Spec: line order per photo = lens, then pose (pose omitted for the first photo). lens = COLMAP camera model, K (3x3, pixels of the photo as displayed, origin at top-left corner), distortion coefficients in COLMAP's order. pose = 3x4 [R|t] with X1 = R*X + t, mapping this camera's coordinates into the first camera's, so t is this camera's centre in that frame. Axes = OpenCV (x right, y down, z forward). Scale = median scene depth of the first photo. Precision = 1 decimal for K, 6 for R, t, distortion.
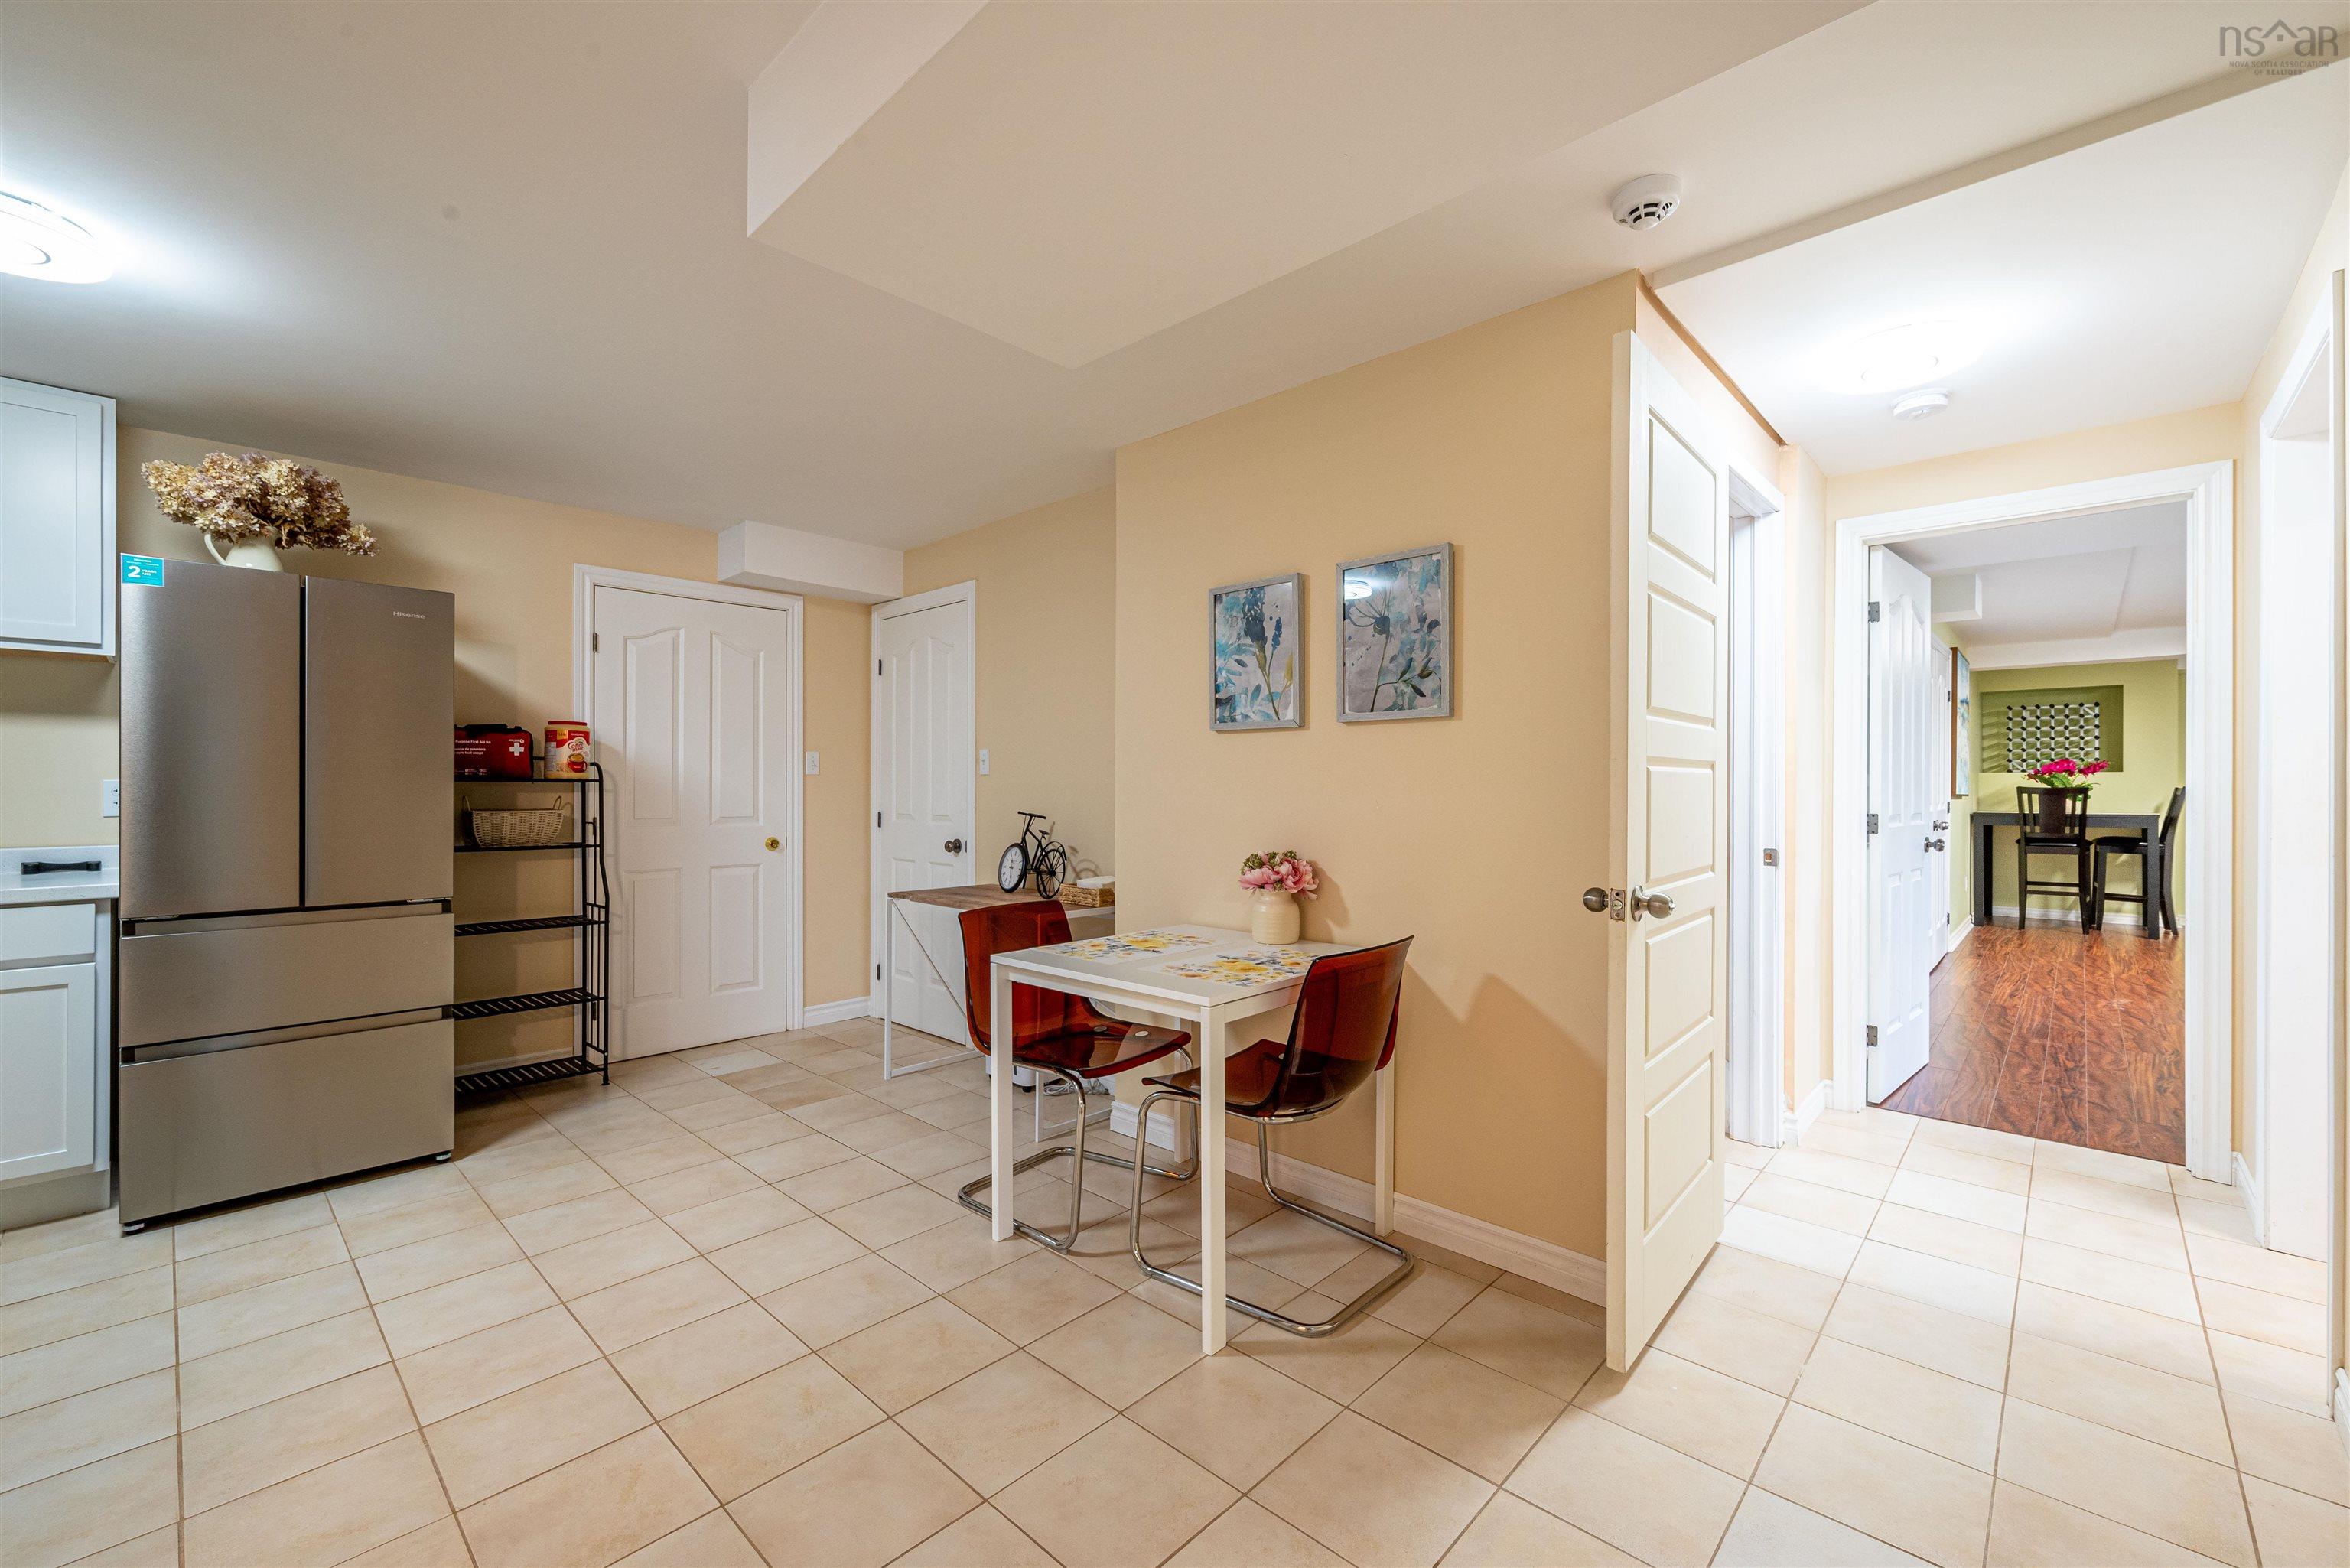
lens RADIAL K [[997.2, 0, 1170.6], [0, 997.2, 788.4], [0, 0, 1]] dist [0.000261, 0.000853]
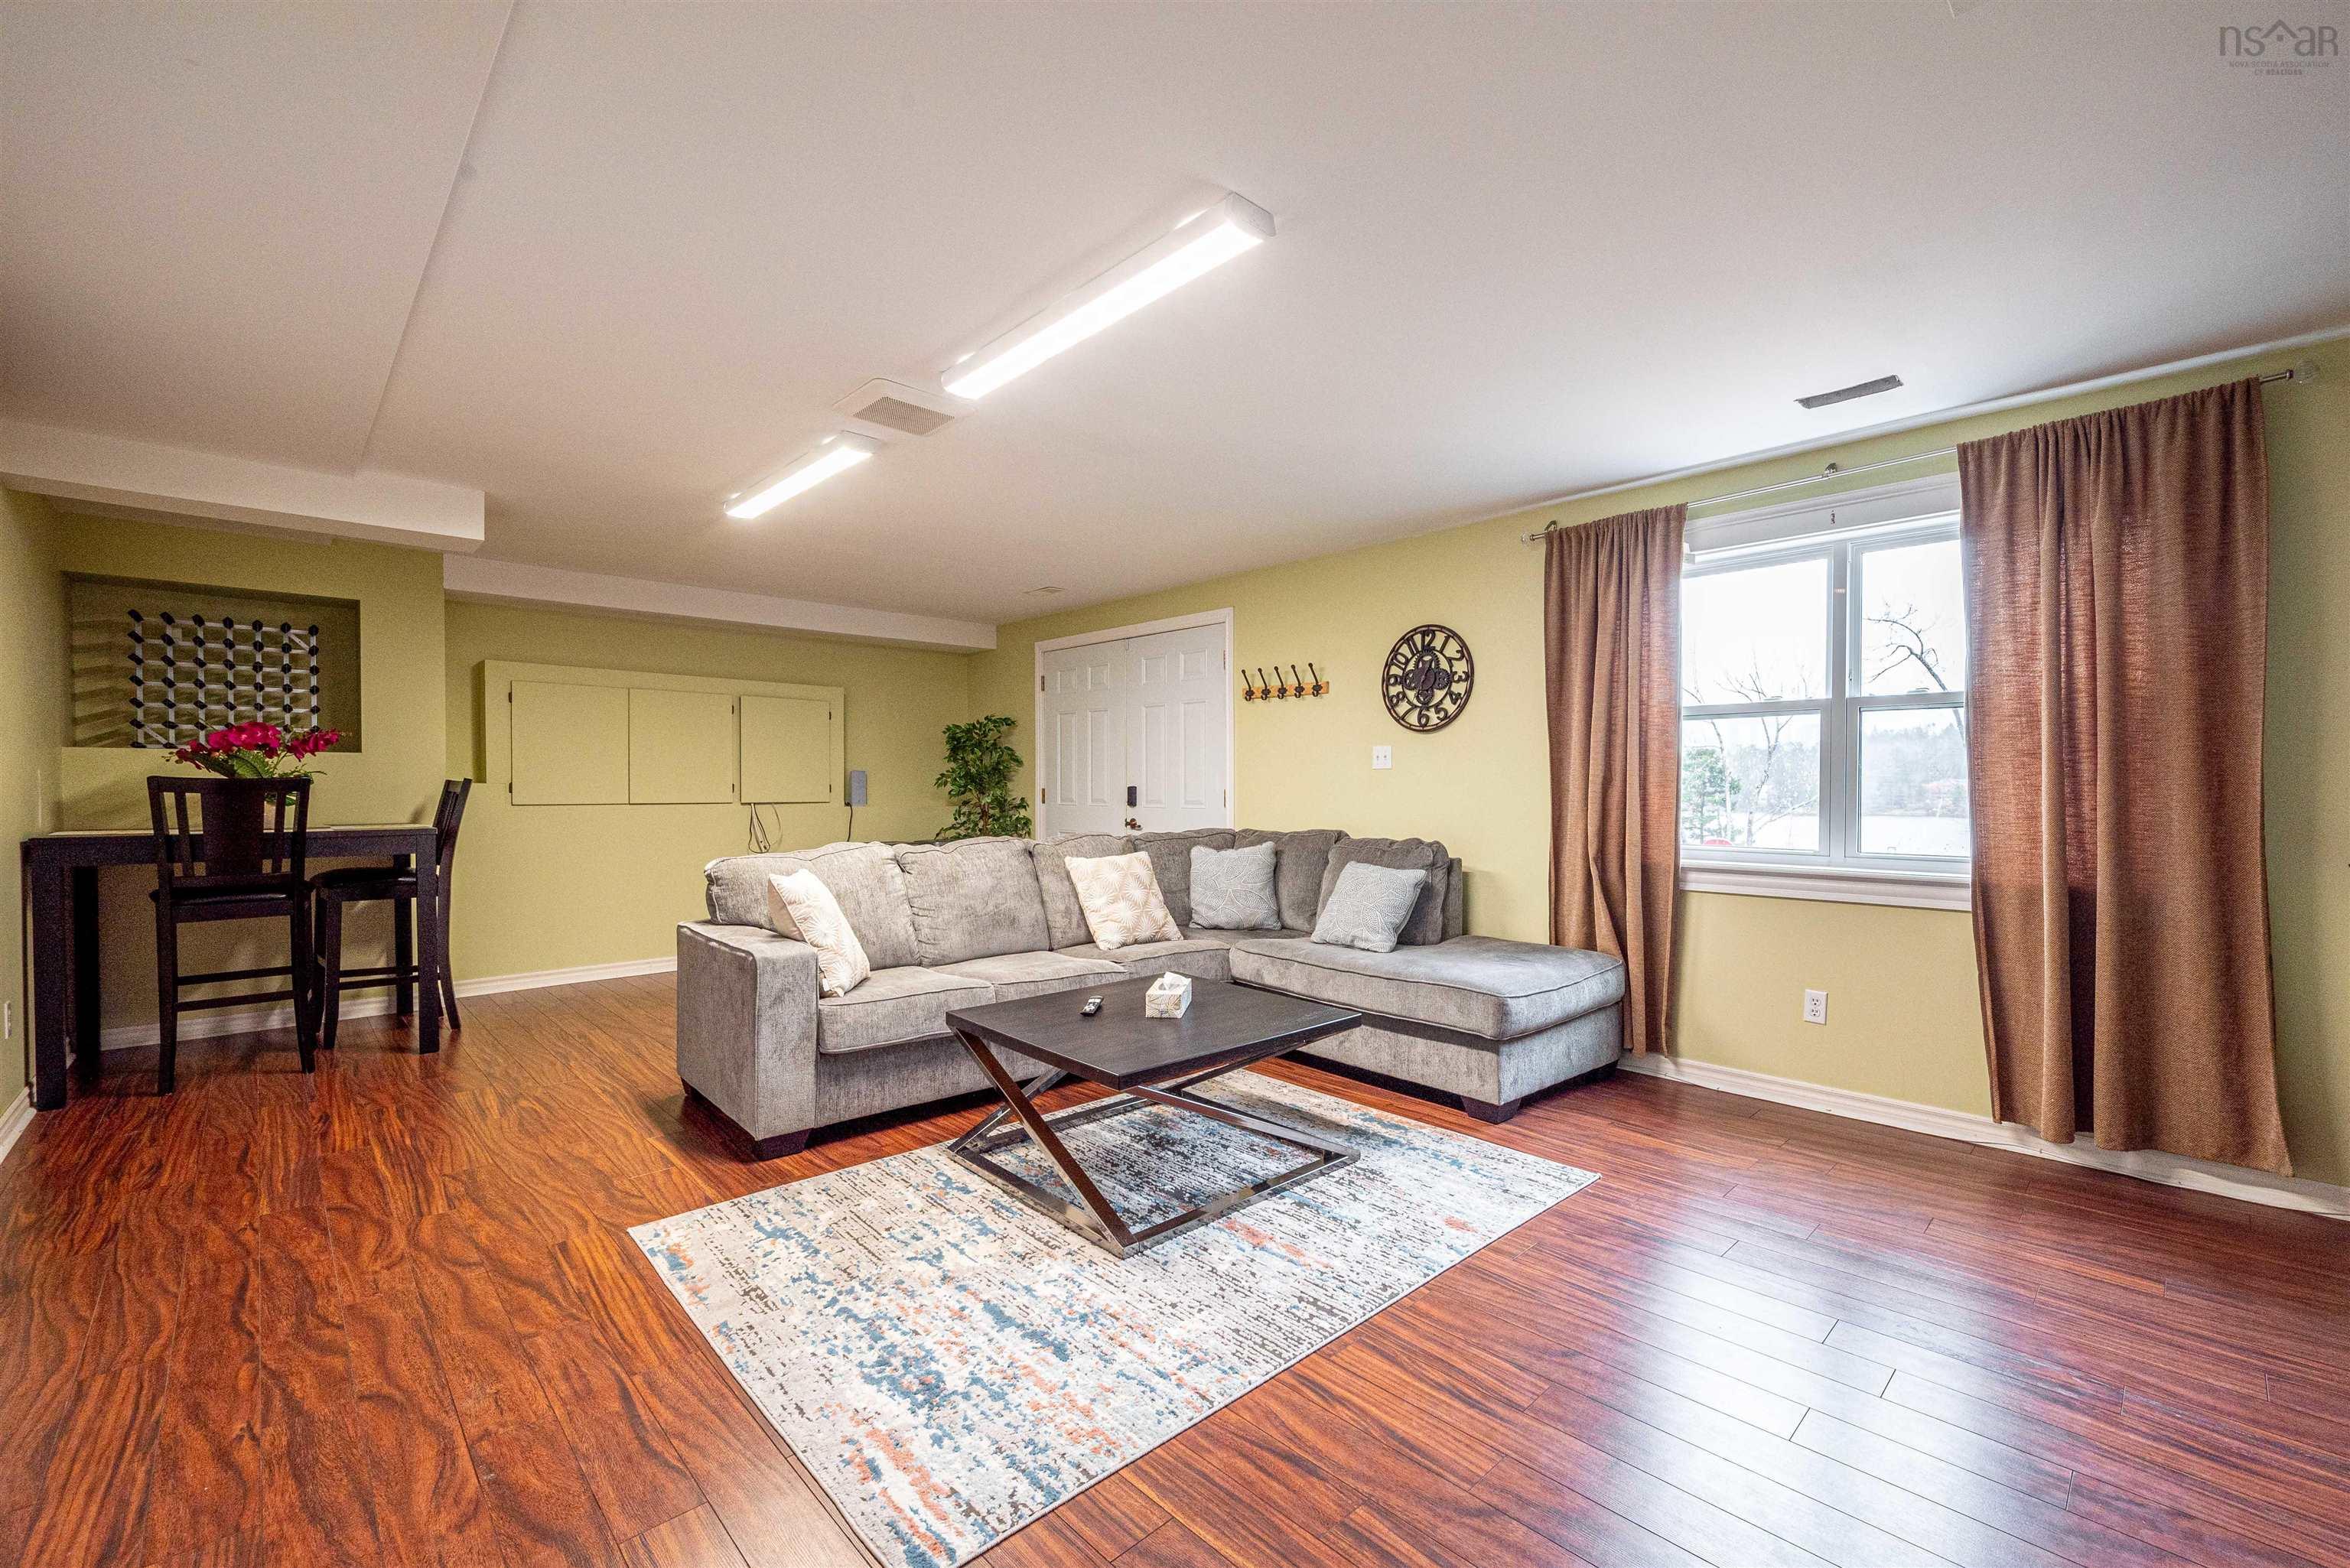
lens RADIAL K [[933.8, 0, 1177.1], [0, 933.8, 788.8], [0, 0, 1]] dist [-0.002536, 0.000384]
pose [[0.048838, -0.008618, 0.998770, 0.444341], [0.002464, 0.999961, 0.008507, 0.001242], [-0.998804, 0.002045, 0.048857, 0.508765]]
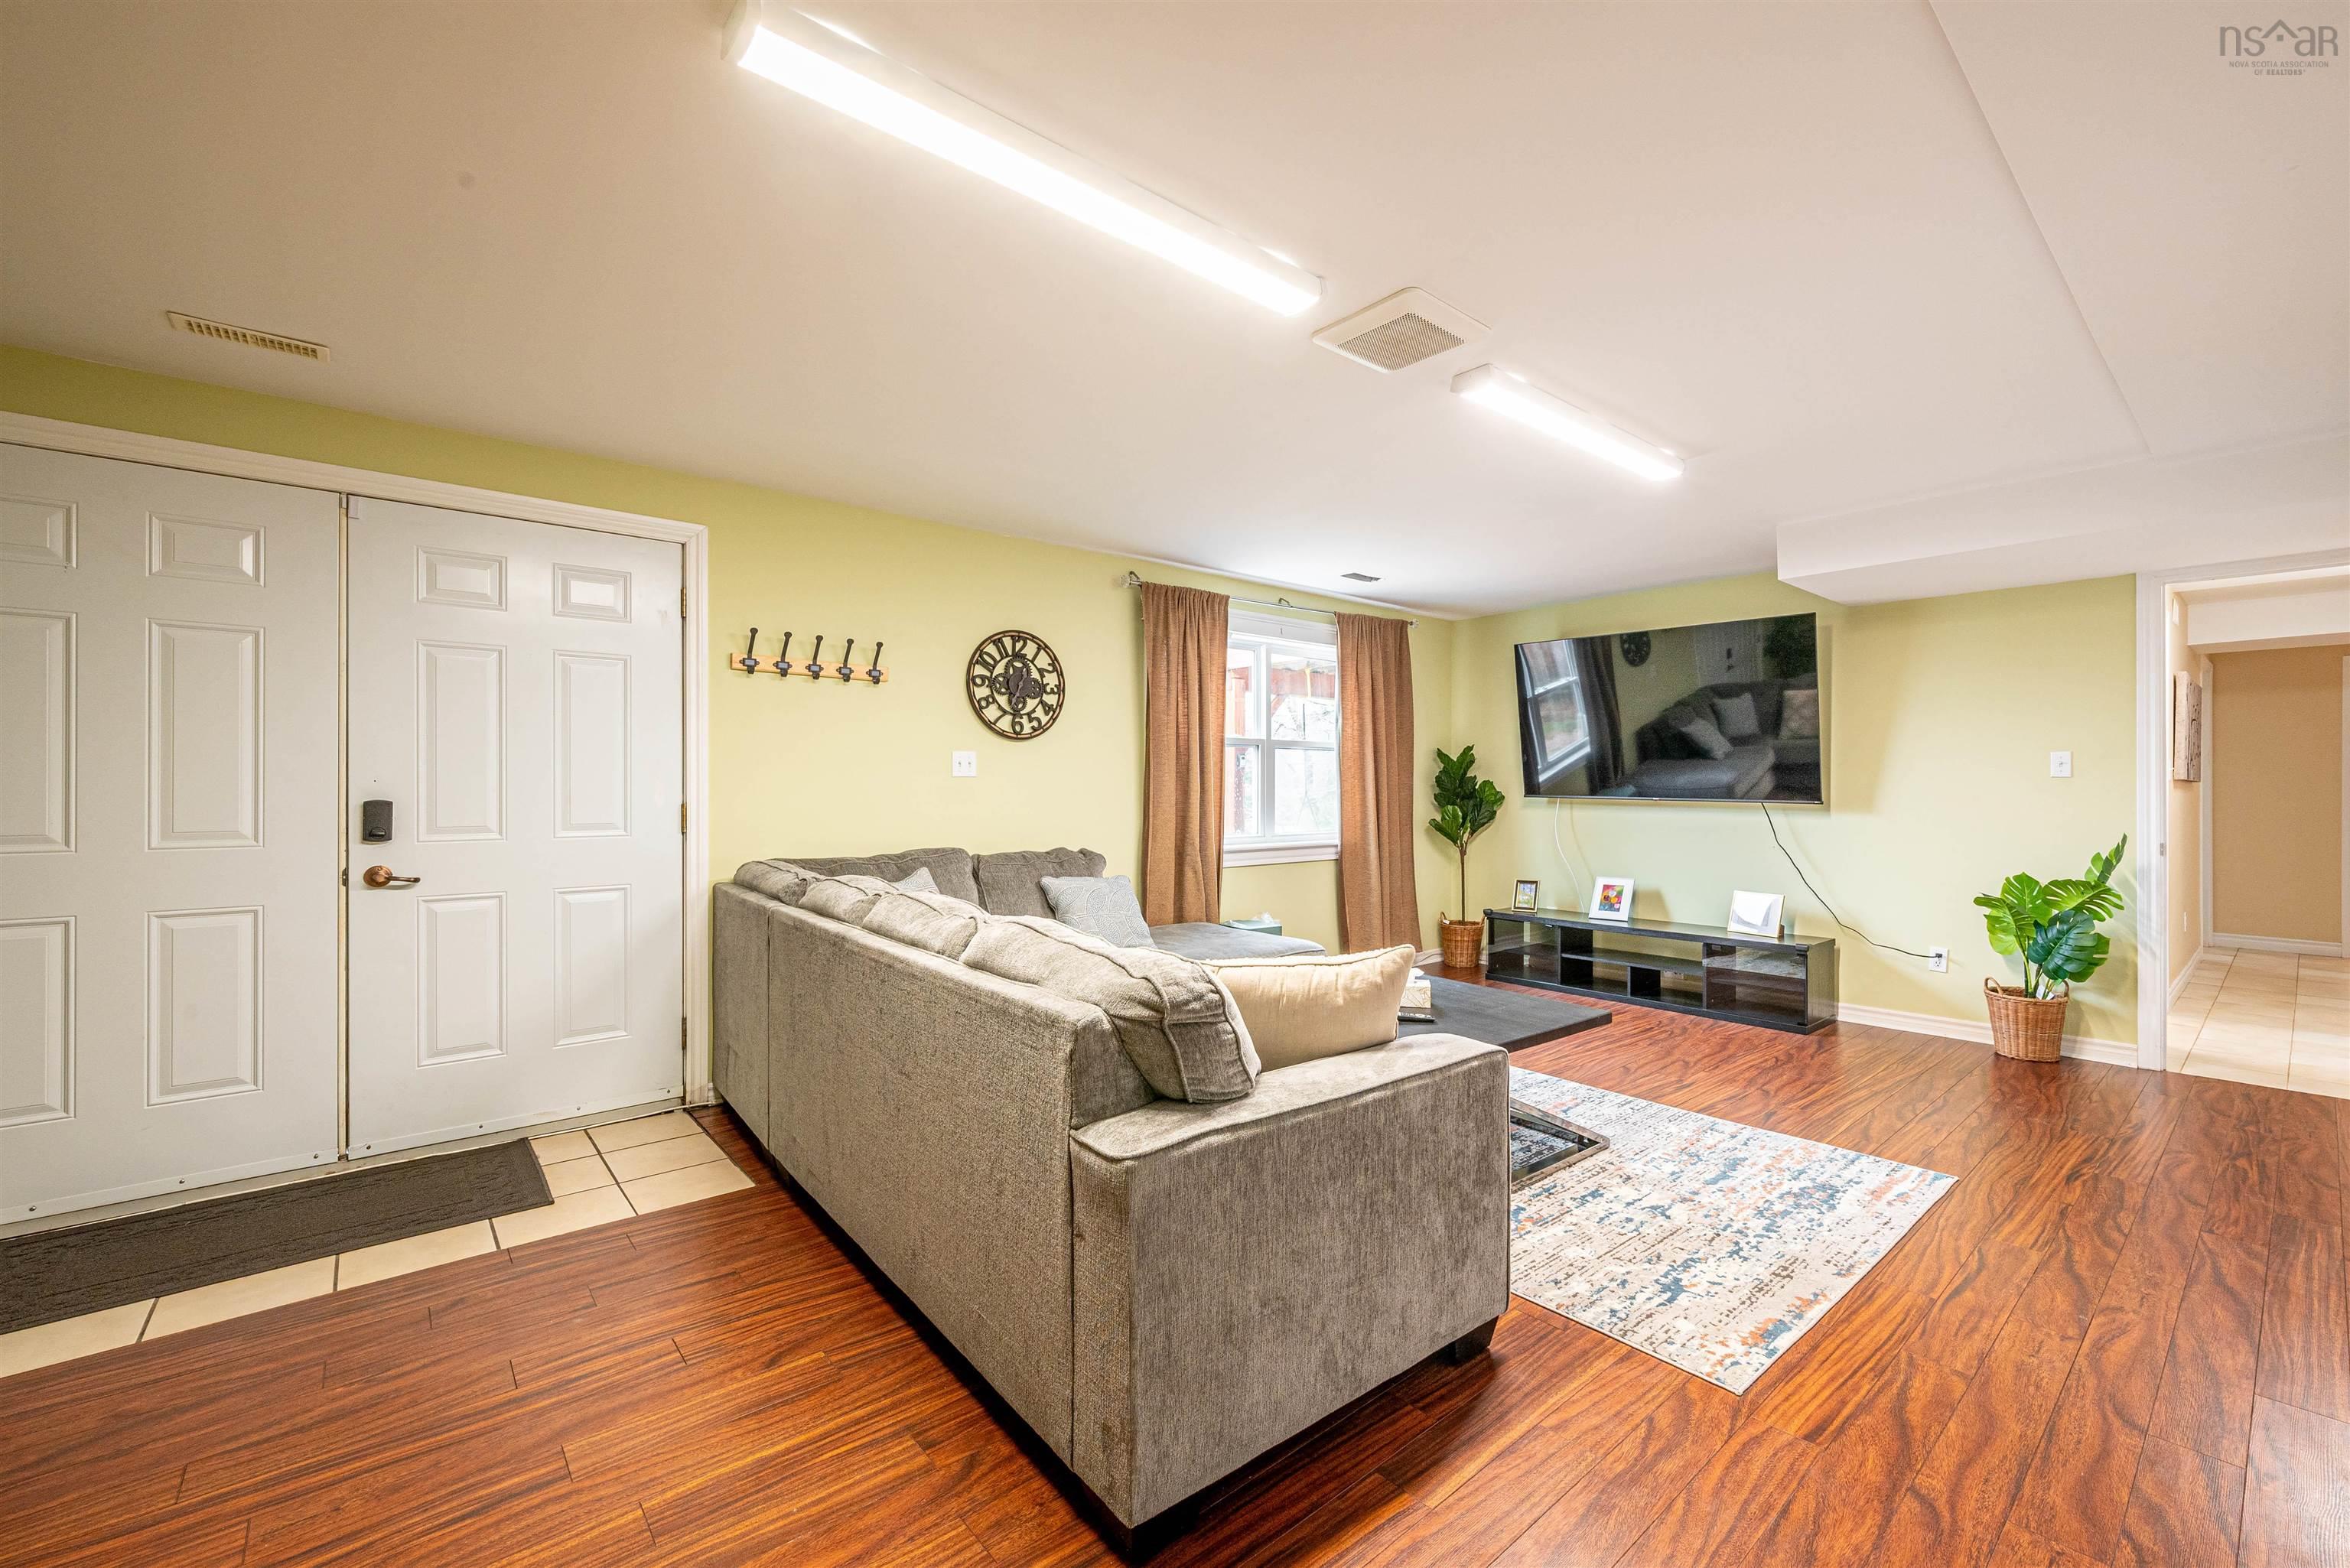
lens RADIAL K [[1028.0, 0, 1180.9], [0, 1028.0, 777.8], [0, 0, 1]] dist [-0.000621, 0.000144]
pose [[-0.995425, -0.005179, 0.095408, 1.338787], [-0.005383, 0.999984, -0.001882, -0.011890], [-0.095397, -0.002387, -0.995436, 1.520543]]
